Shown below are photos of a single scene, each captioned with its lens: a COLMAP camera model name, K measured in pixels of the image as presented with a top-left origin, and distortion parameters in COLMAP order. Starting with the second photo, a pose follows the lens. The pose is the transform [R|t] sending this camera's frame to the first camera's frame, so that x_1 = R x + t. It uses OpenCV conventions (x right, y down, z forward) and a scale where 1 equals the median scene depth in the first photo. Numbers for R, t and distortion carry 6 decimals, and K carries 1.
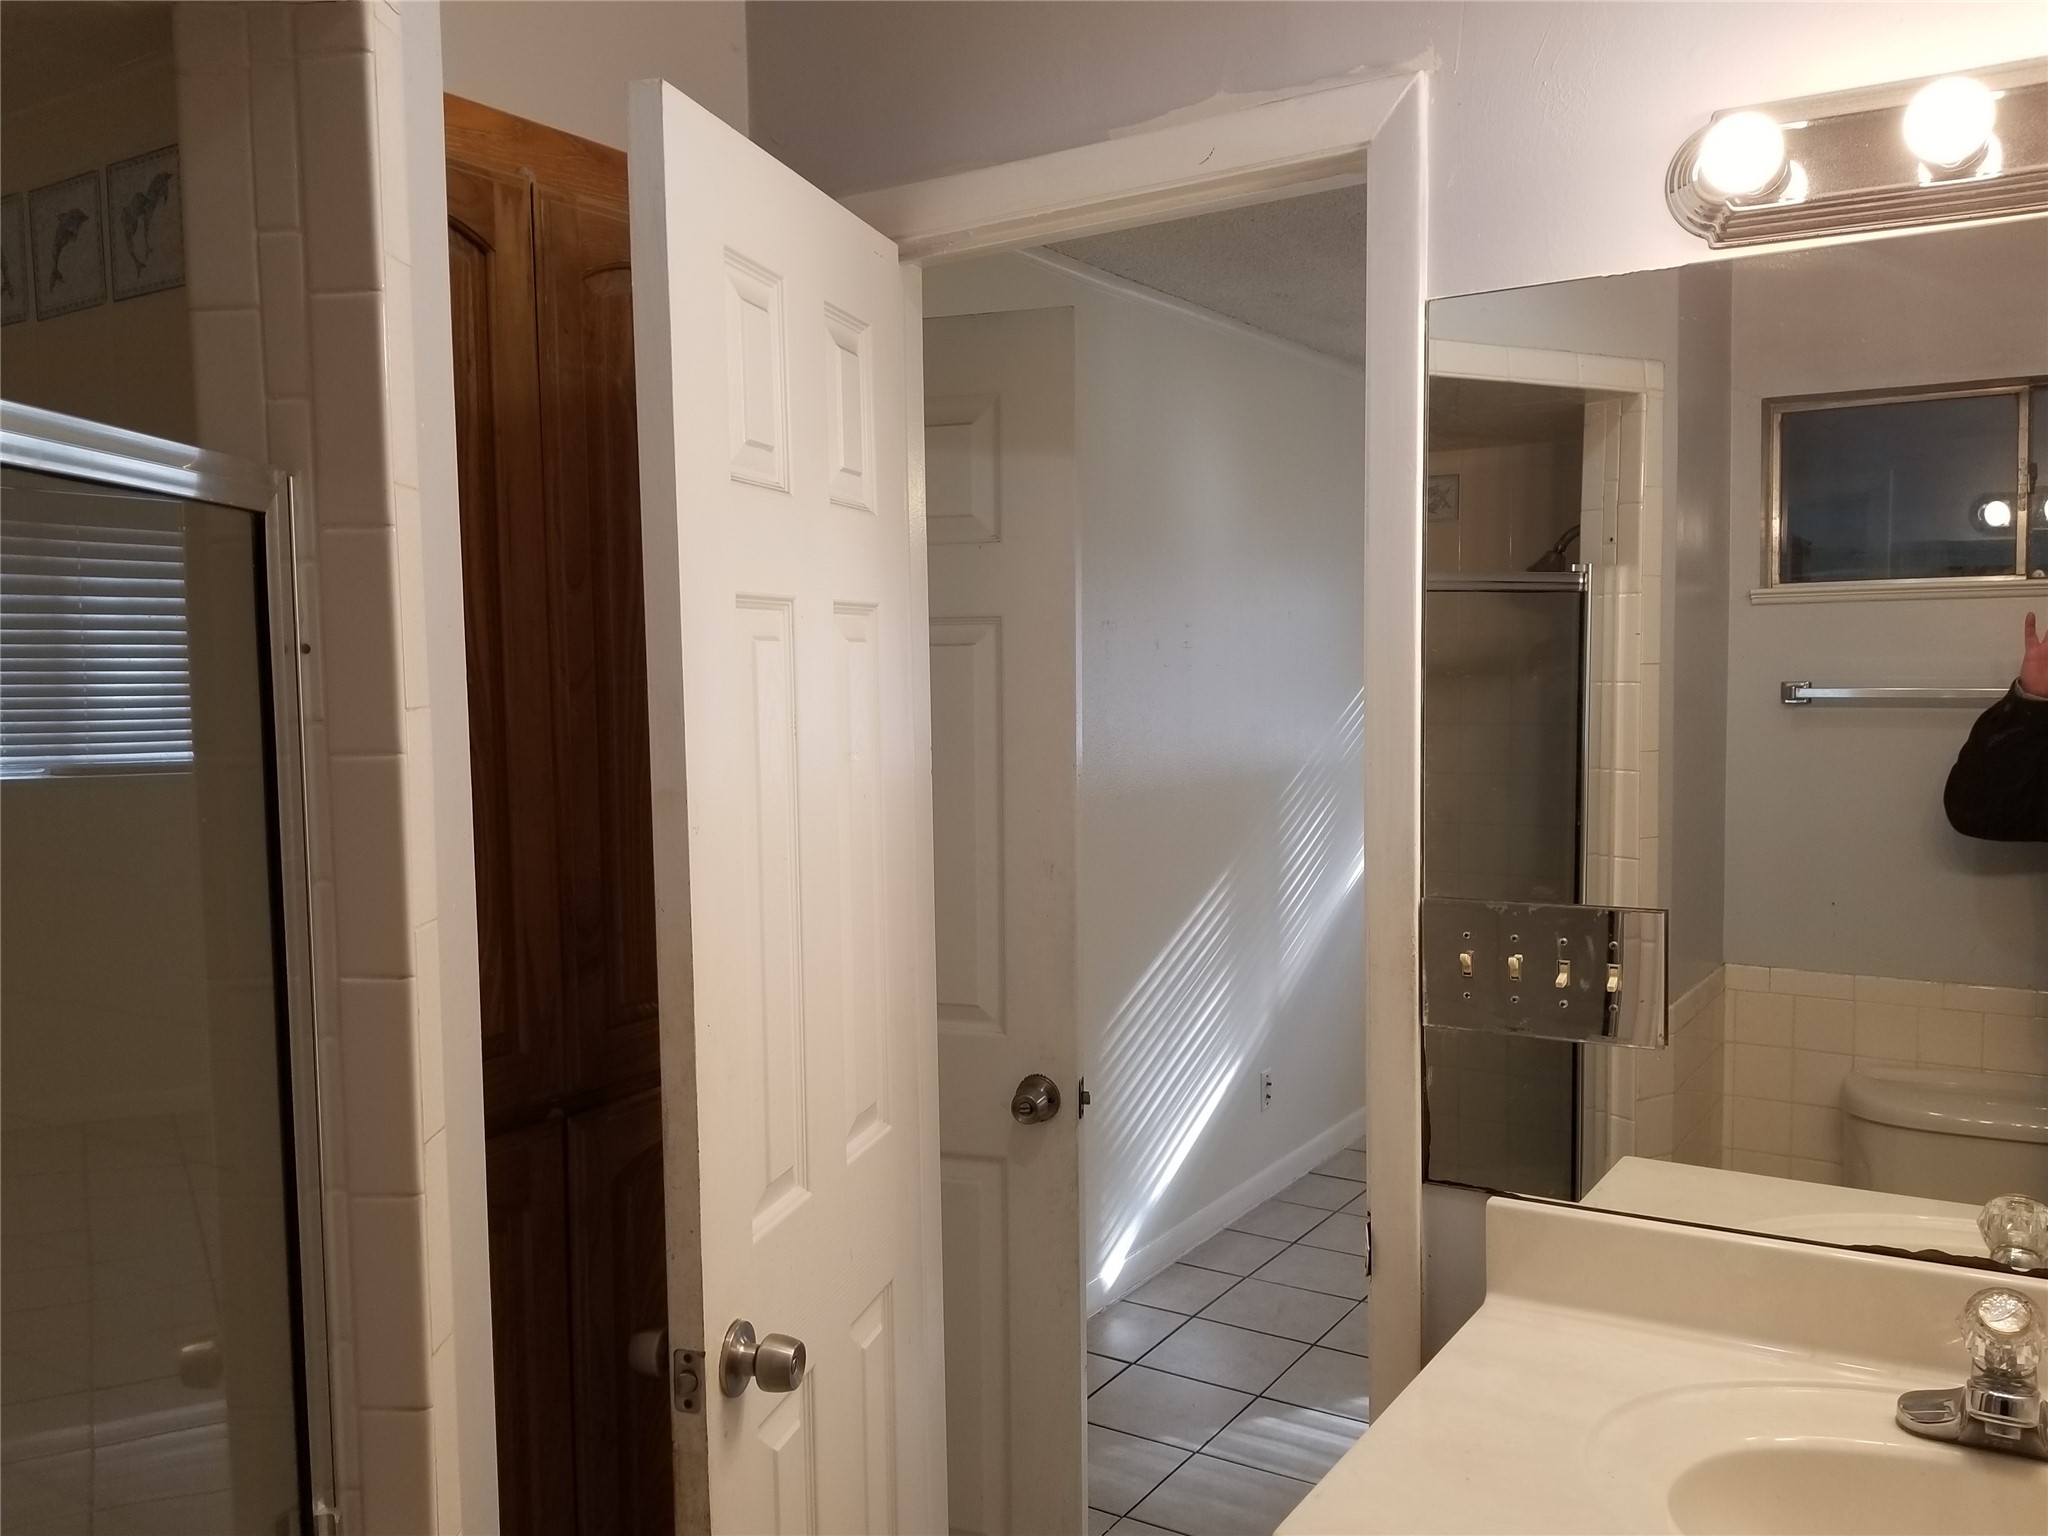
lens RADIAL K [[1667.0, 0, 1026.0], [0, 1667.0, 742.4], [0, 0, 1]] dist [0.131317, -0.227817]
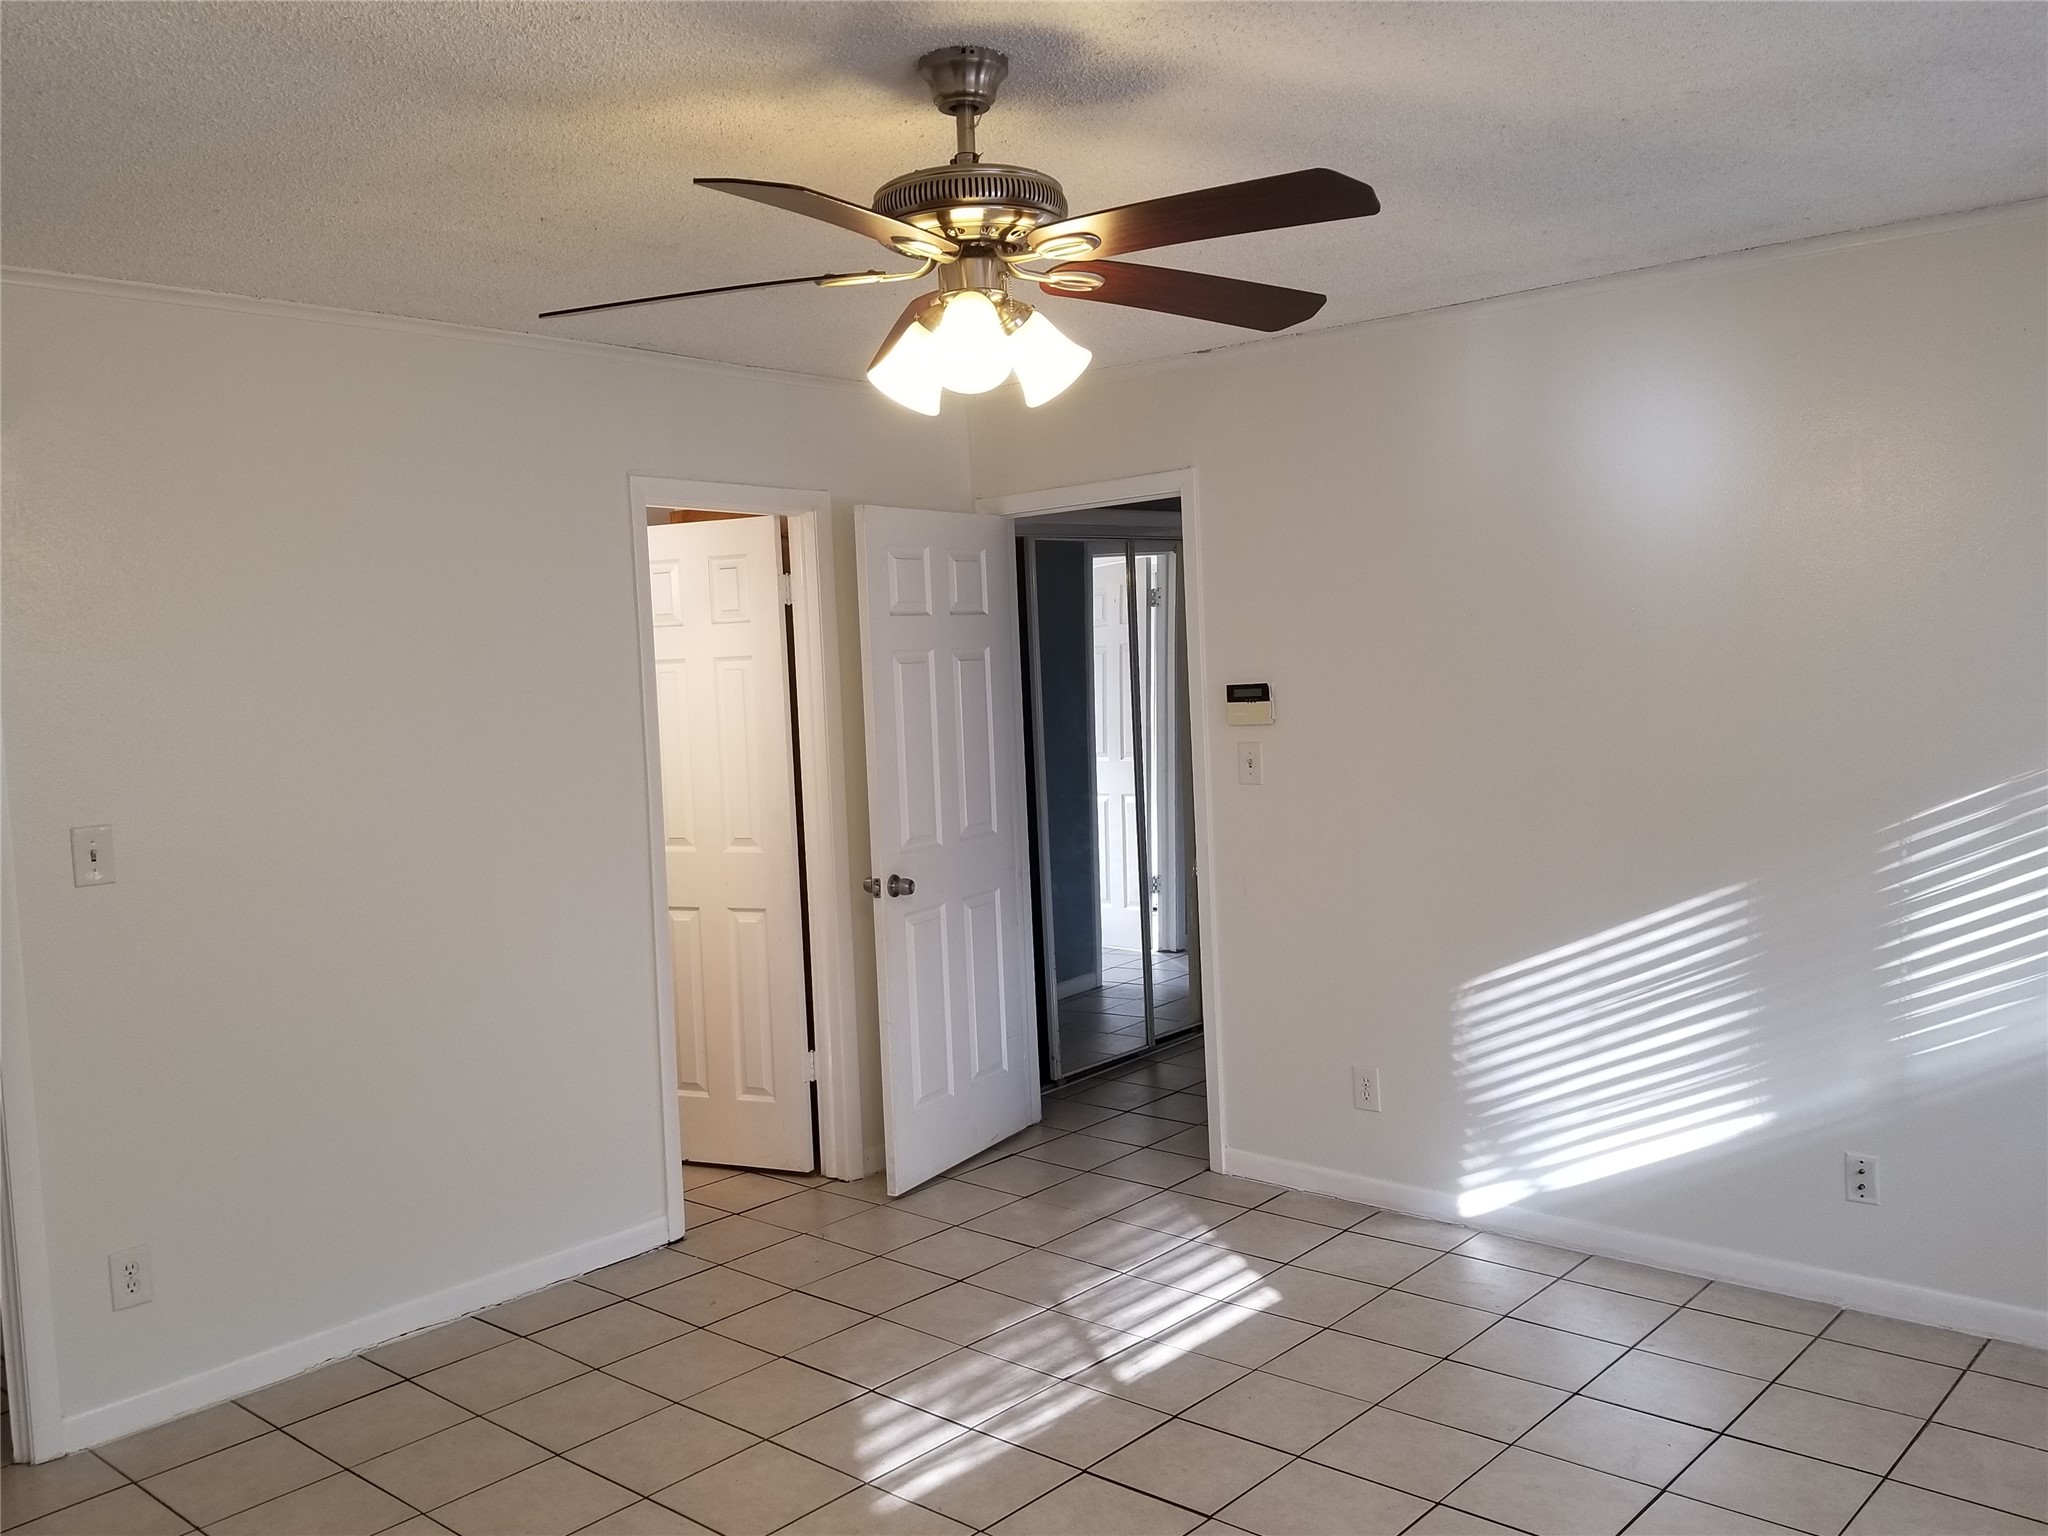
lens RADIAL K [[1667.0, 0, 1026.0], [0, 1667.0, 742.4], [0, 0, 1]] dist [0.131317, -0.227817]
pose [[-0.151235, 0.073152, -0.985787, 1.048022], [-0.001244, 0.997243, 0.074193, -0.060934], [0.988497, 0.012447, -0.150727, 0.783506]]
